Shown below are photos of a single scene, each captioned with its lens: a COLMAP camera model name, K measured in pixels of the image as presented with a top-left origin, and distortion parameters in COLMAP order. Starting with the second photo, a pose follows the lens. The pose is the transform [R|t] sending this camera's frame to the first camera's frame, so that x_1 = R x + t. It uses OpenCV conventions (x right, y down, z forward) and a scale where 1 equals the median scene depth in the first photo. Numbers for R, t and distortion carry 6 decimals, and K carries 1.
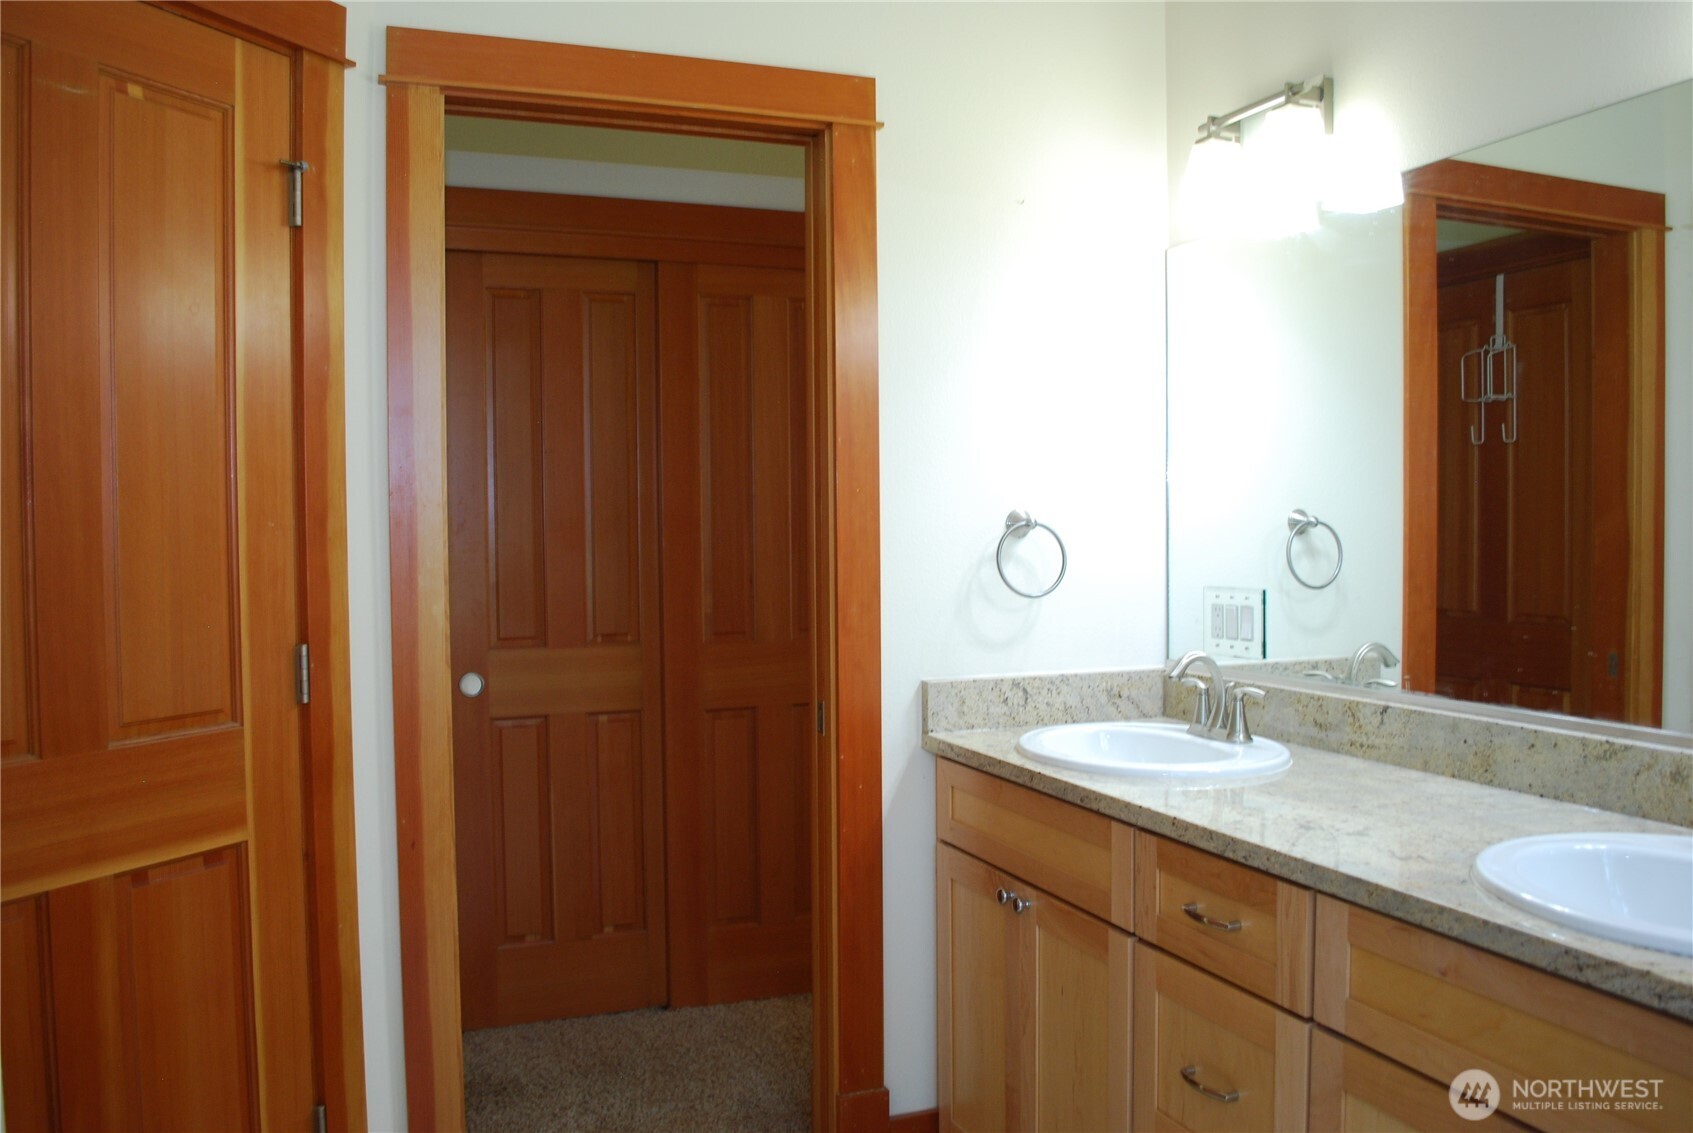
lens RADIAL K [[1338.6, 0, 849.6], [0, 1338.6, 564.4], [0, 0, 1]] dist [-0.073003, -0.000268]
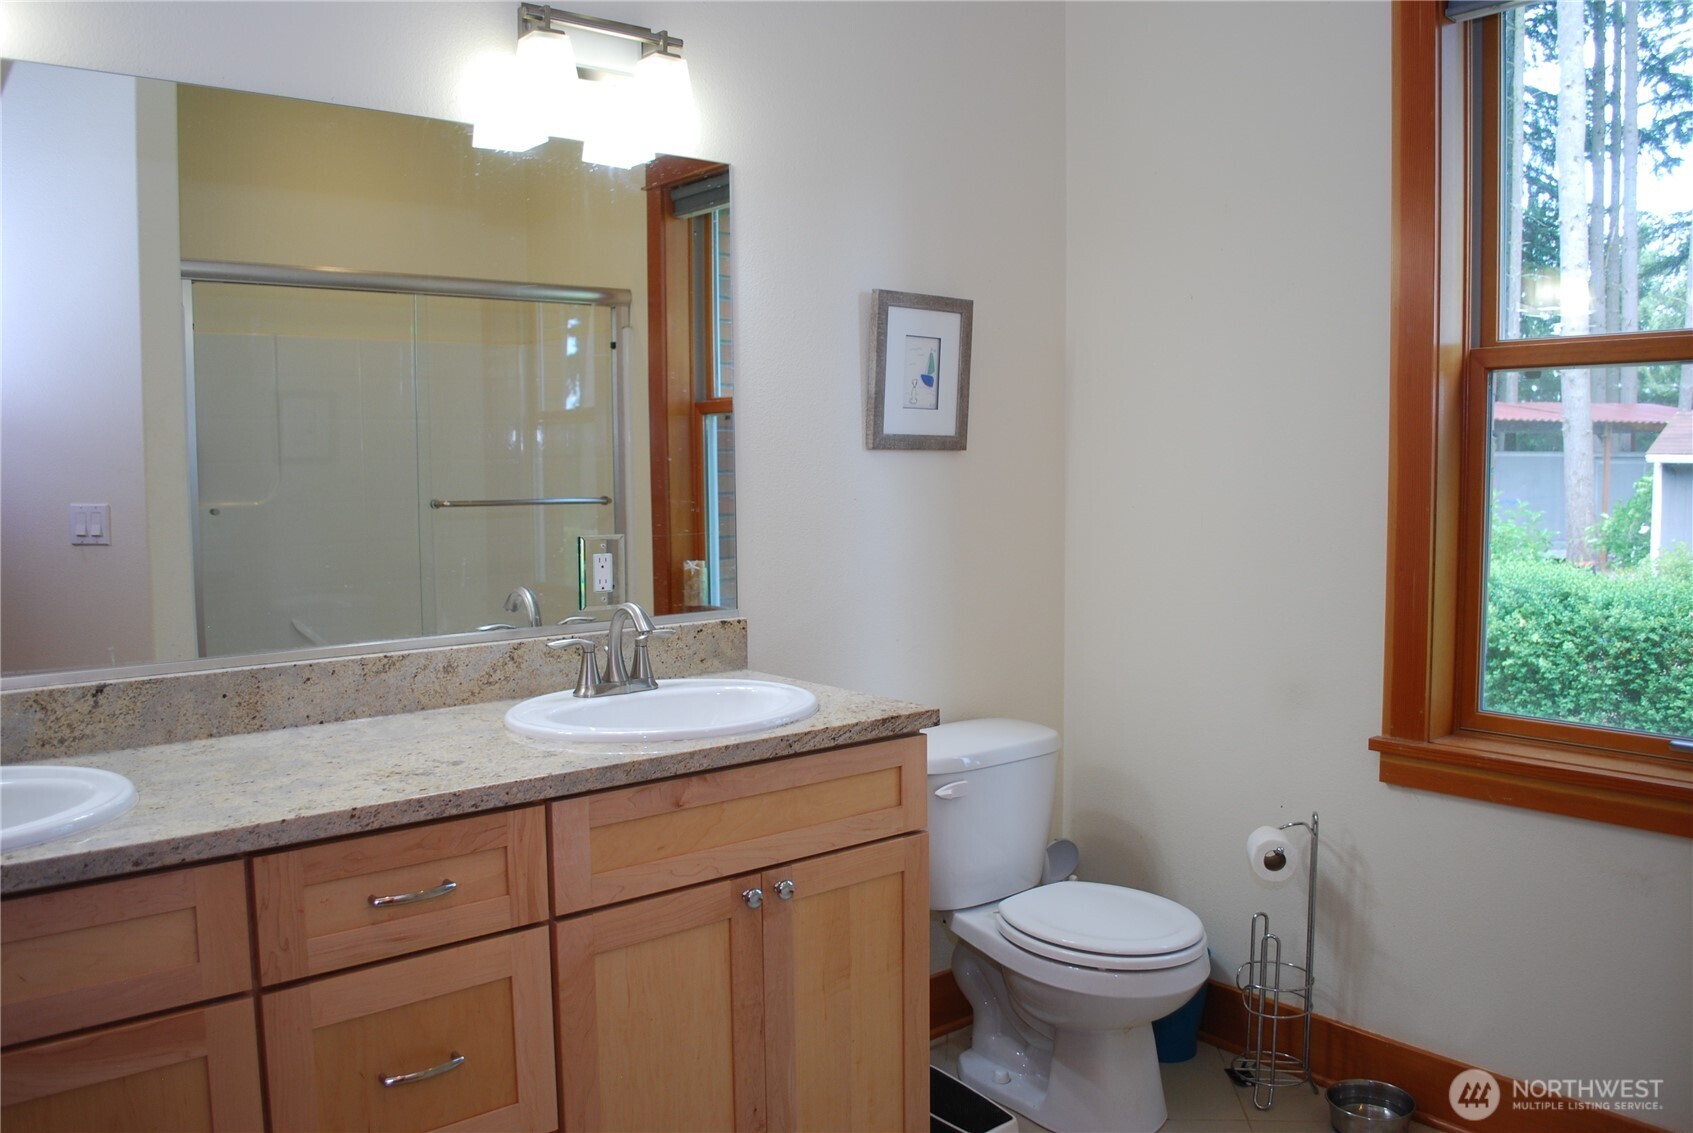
lens RADIAL K [[1338.6, 0, 849.5], [0, 1338.6, 569.8], [0, 0, 1]] dist [-0.073003, -0.000268]
pose [[-0.303113, -0.068198, 0.950511, -0.654186], [0.040569, 0.995608, 0.084371, -0.024866], [-0.952091, 0.064136, -0.299015, 0.922938]]
